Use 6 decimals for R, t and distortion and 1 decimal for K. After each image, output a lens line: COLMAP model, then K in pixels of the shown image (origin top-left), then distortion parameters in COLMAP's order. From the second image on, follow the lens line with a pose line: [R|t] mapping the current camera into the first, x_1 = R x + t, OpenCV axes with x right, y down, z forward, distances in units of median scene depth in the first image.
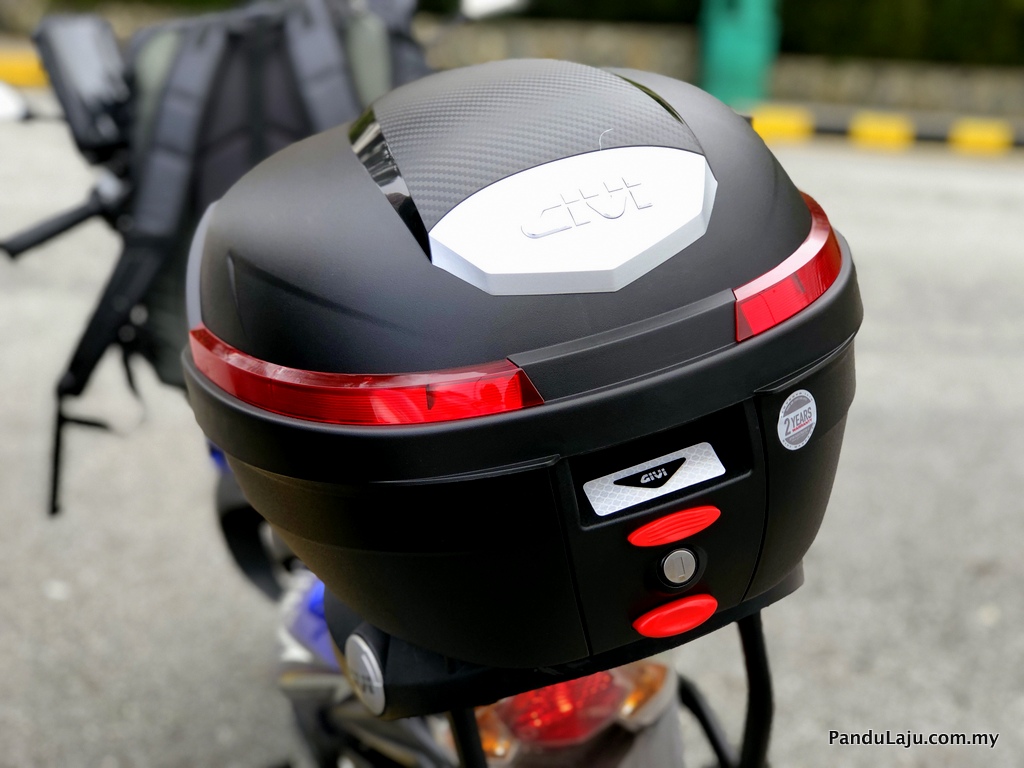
lens RADIAL K [[1645.7, 0, 511.5], [0, 1645.7, 381.4], [0, 0, 1]] dist [0.006205, 0.000000]
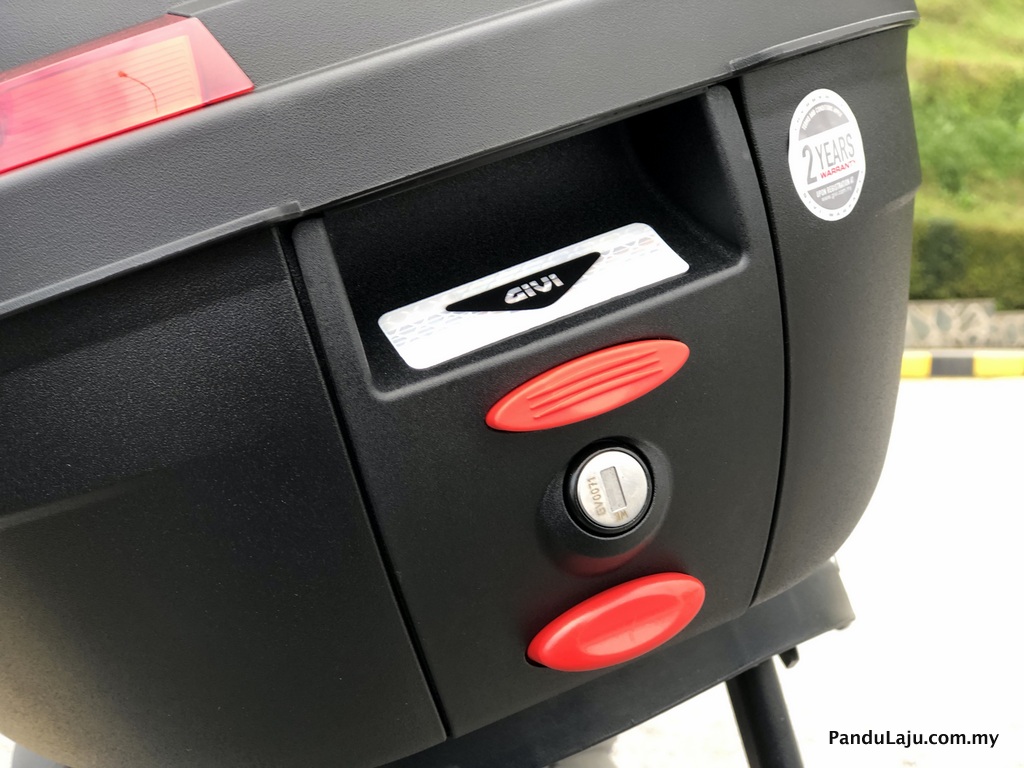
lens RADIAL K [[1645.7, 0, 511.7], [0, 1645.7, 385.5], [0, 0, 1]] dist [0.006205, 0.000000]
pose [[0.994748, -0.090557, 0.047708, 0.056229], [0.097149, 0.982080, -0.161496, 0.156101], [-0.032228, 0.165283, 0.985719, 0.555752]]
